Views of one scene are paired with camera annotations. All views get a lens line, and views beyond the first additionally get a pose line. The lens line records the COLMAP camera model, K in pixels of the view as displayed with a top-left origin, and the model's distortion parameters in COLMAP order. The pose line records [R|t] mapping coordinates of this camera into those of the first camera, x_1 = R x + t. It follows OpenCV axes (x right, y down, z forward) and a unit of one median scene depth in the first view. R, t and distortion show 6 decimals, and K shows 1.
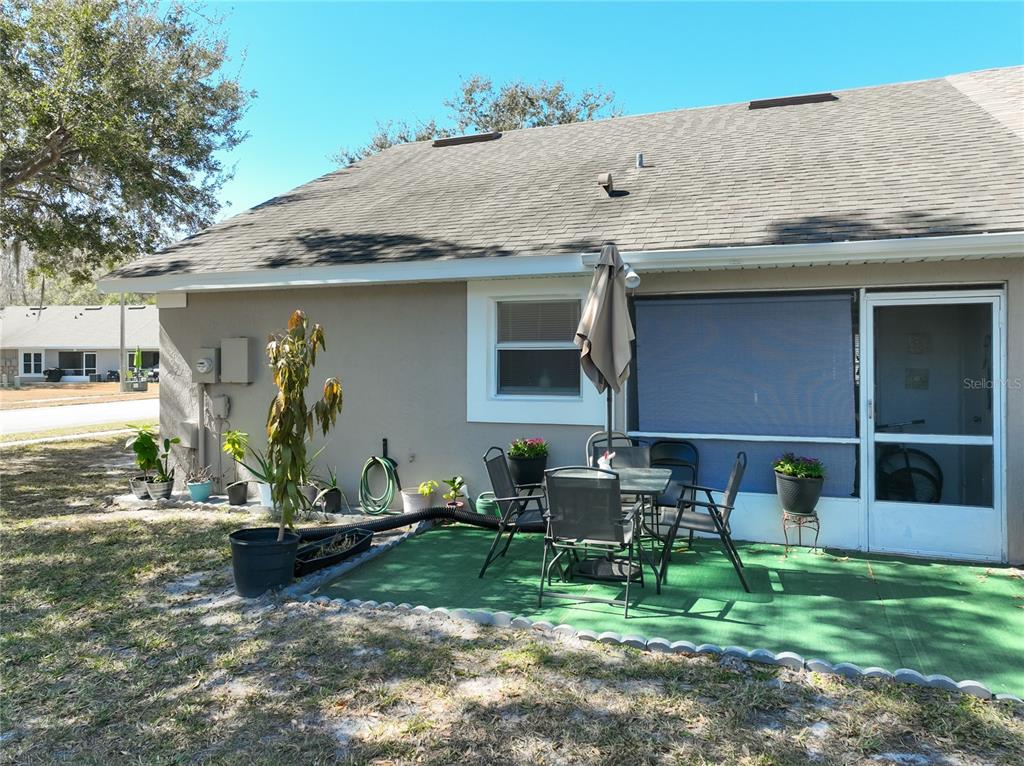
lens RADIAL K [[747.9, 0, 511.6], [0, 747.9, 382.0], [0, 0, 1]] dist [0.017704, 0.005466]
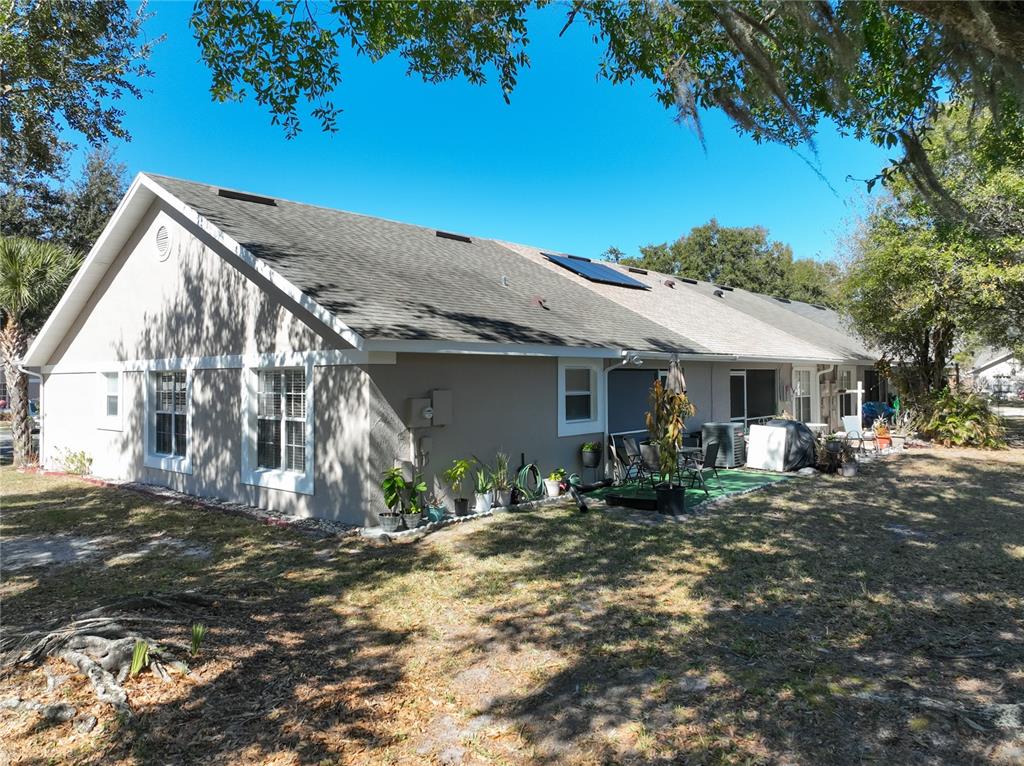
lens RADIAL K [[747.9, 0, 509.2], [0, 747.9, 377.1], [0, 0, 1]] dist [0.017704, 0.005466]
pose [[0.313135, -0.007111, 0.949682, -2.071526], [0.022226, 0.999753, 0.000157, -0.105789], [-0.949449, 0.021059, 0.313215, 0.654264]]
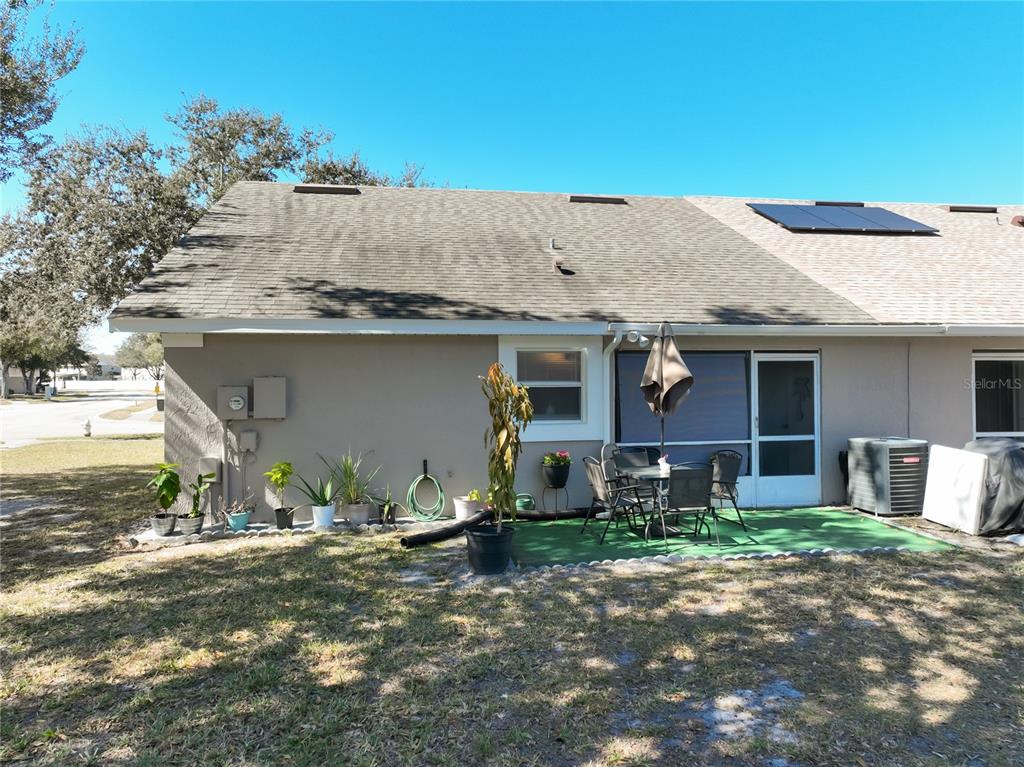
lens RADIAL K [[747.9, 0, 514.9], [0, 747.9, 381.6], [0, 0, 1]] dist [0.017704, 0.005466]
pose [[0.860001, -0.007144, 0.510243, -0.830299], [0.020690, 0.999568, -0.020878, -0.029902], [-0.509873, 0.028512, 0.859777, -0.166155]]
